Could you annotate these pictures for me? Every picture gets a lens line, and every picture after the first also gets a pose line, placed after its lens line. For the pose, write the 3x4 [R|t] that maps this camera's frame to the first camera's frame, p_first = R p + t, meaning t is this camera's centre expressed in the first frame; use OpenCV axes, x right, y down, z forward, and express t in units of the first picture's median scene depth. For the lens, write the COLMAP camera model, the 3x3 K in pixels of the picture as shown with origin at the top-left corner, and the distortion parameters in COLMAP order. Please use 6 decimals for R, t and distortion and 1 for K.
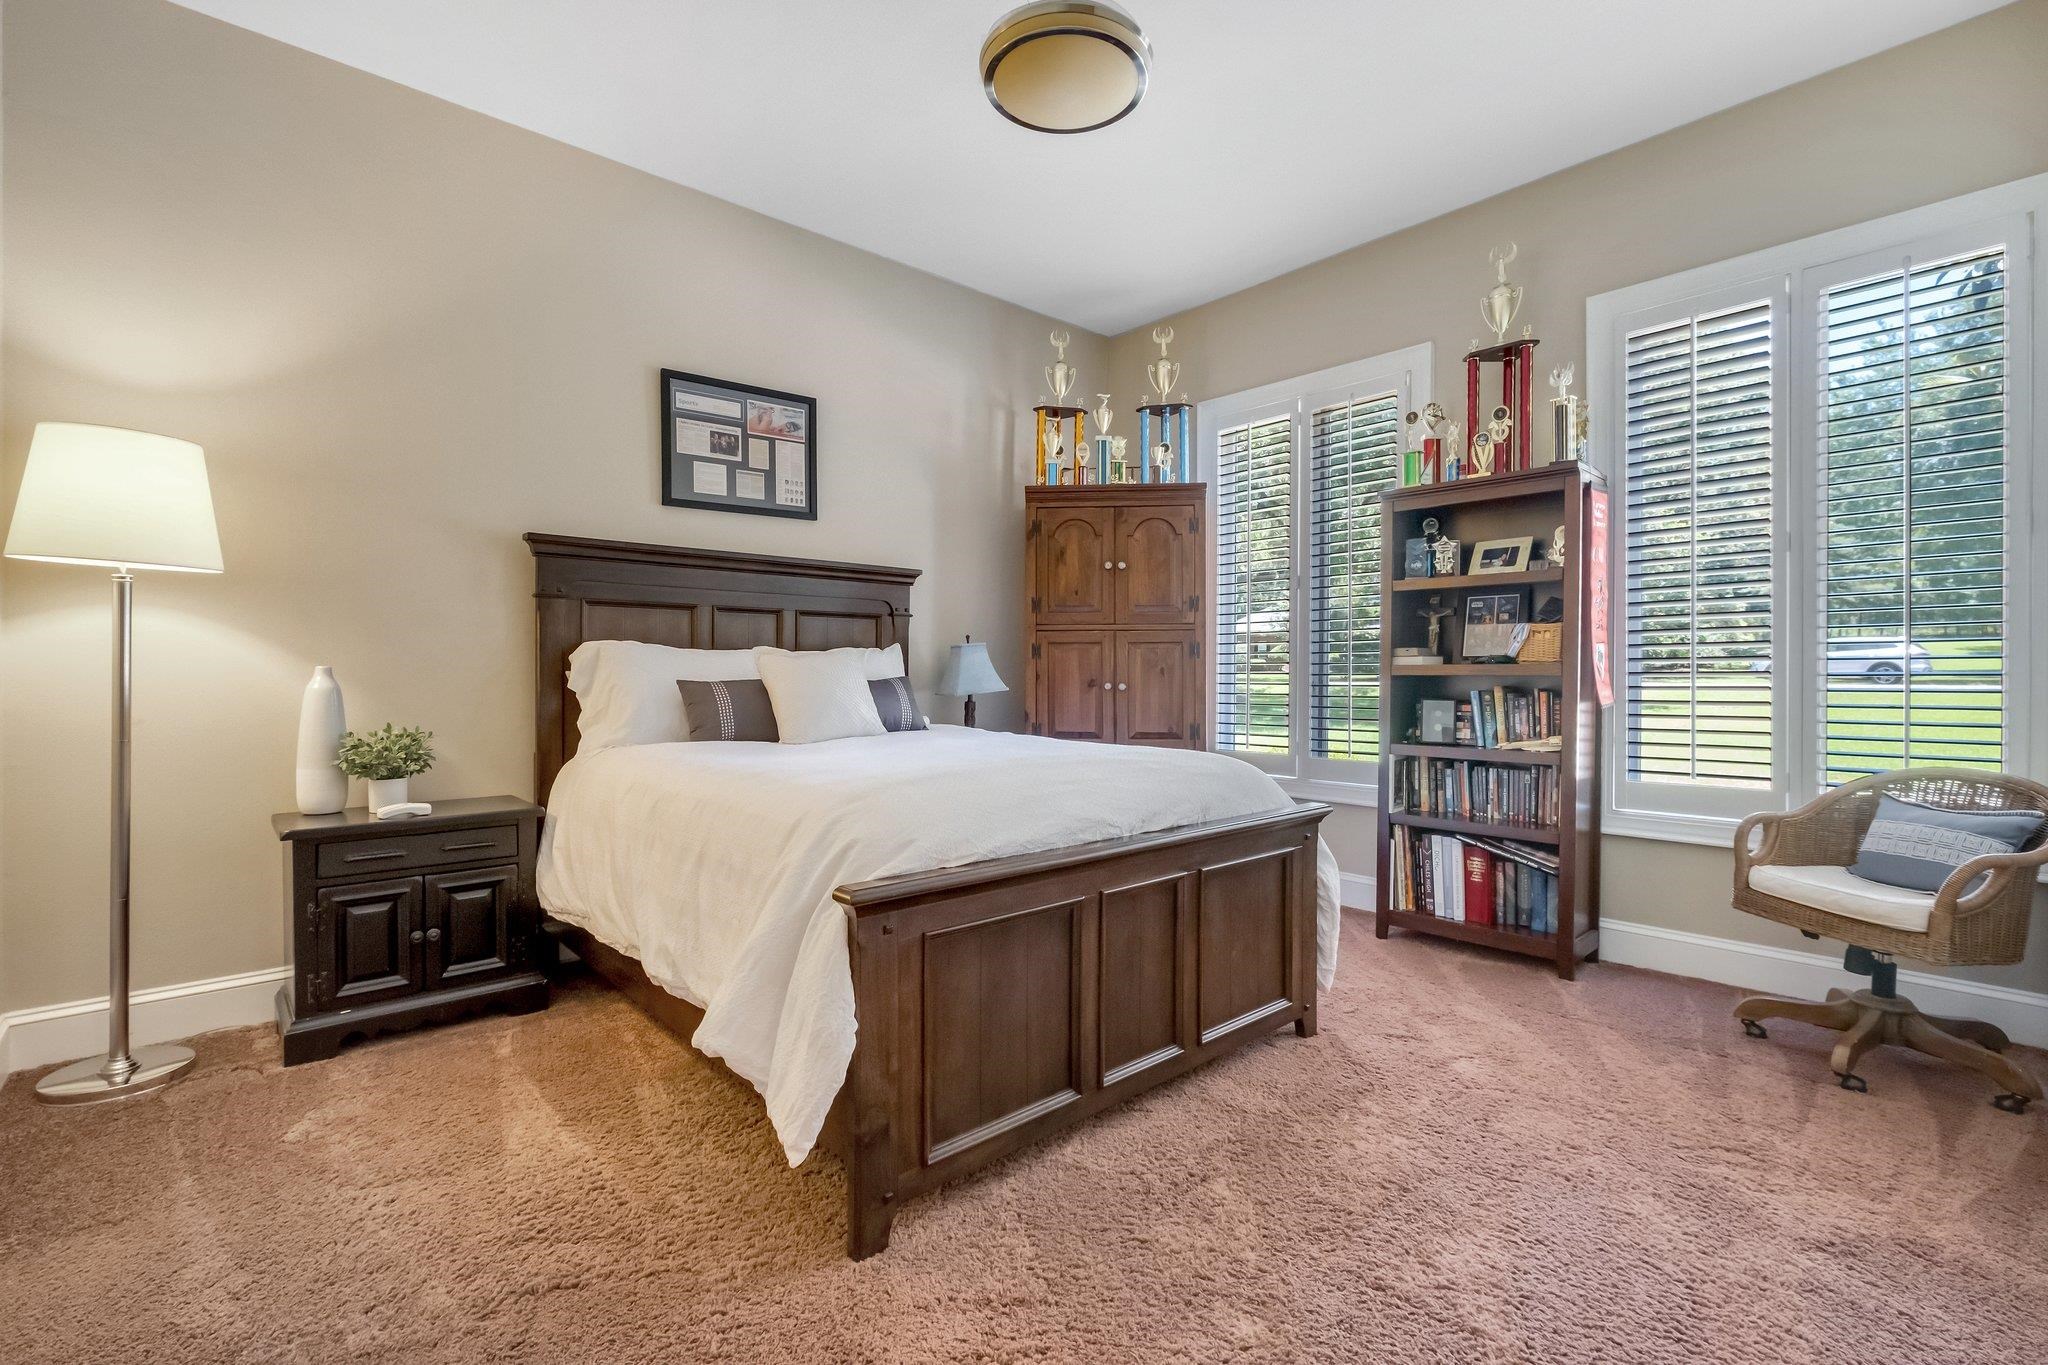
lens RADIAL K [[908.9, 0, 1026.8], [0, 908.9, 680.0], [0, 0, 1]] dist [0.002013, 0.000269]
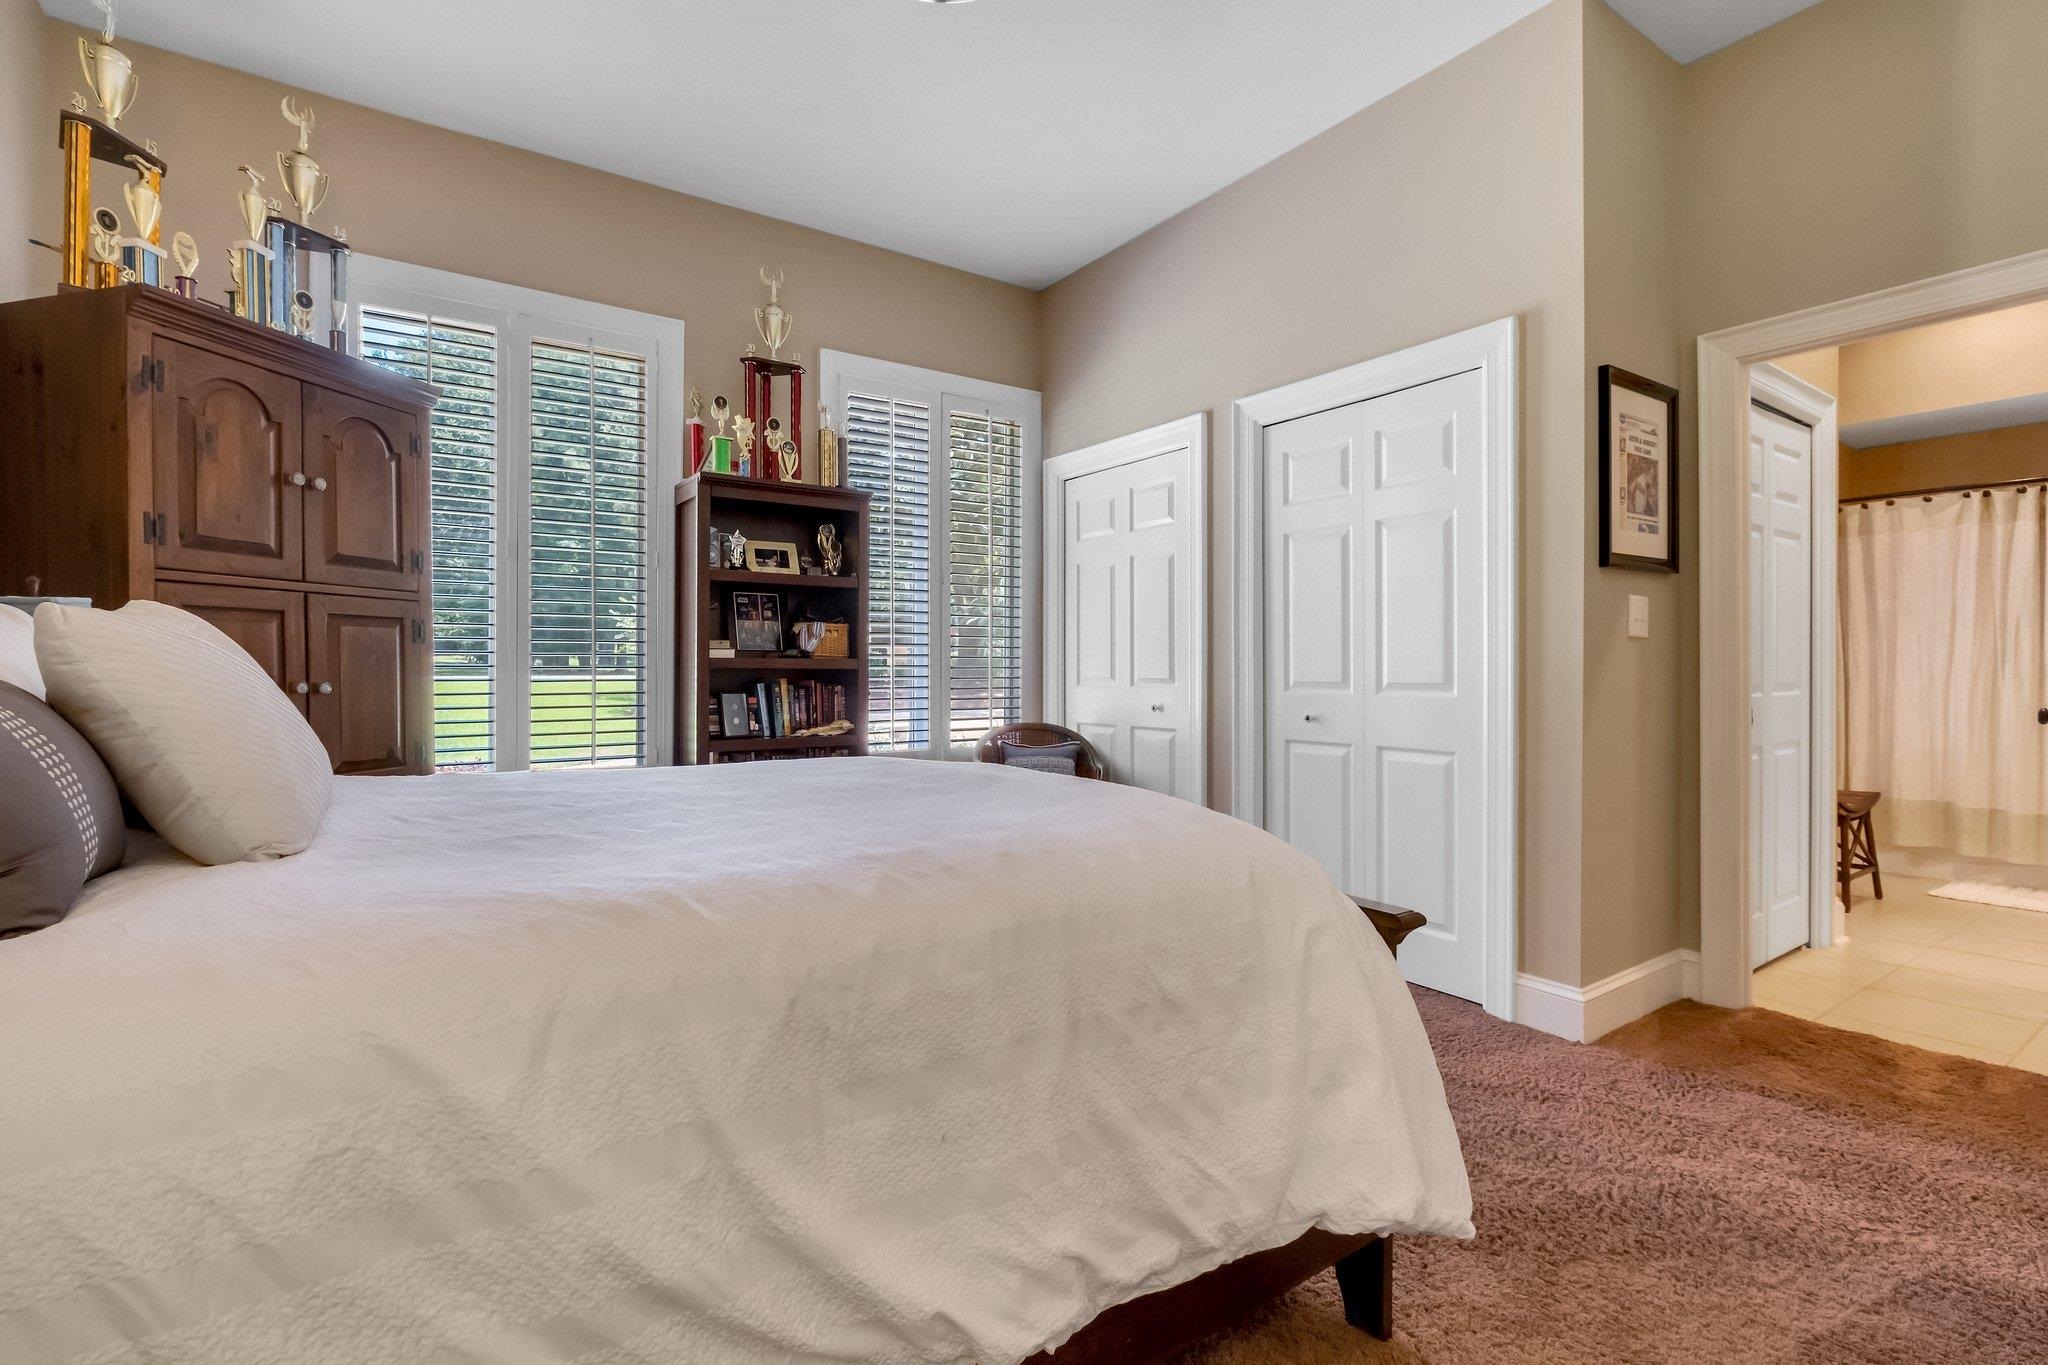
lens RADIAL K [[908.9, 0, 1029.1], [0, 908.9, 669.6], [0, 0, 1]] dist [0.002013, 0.000269]
pose [[0.148101, -0.003524, 0.988966, -0.491806], [0.006008, 0.999978, 0.002663, -0.004614], [-0.988954, 0.005547, 0.148119, 0.538999]]
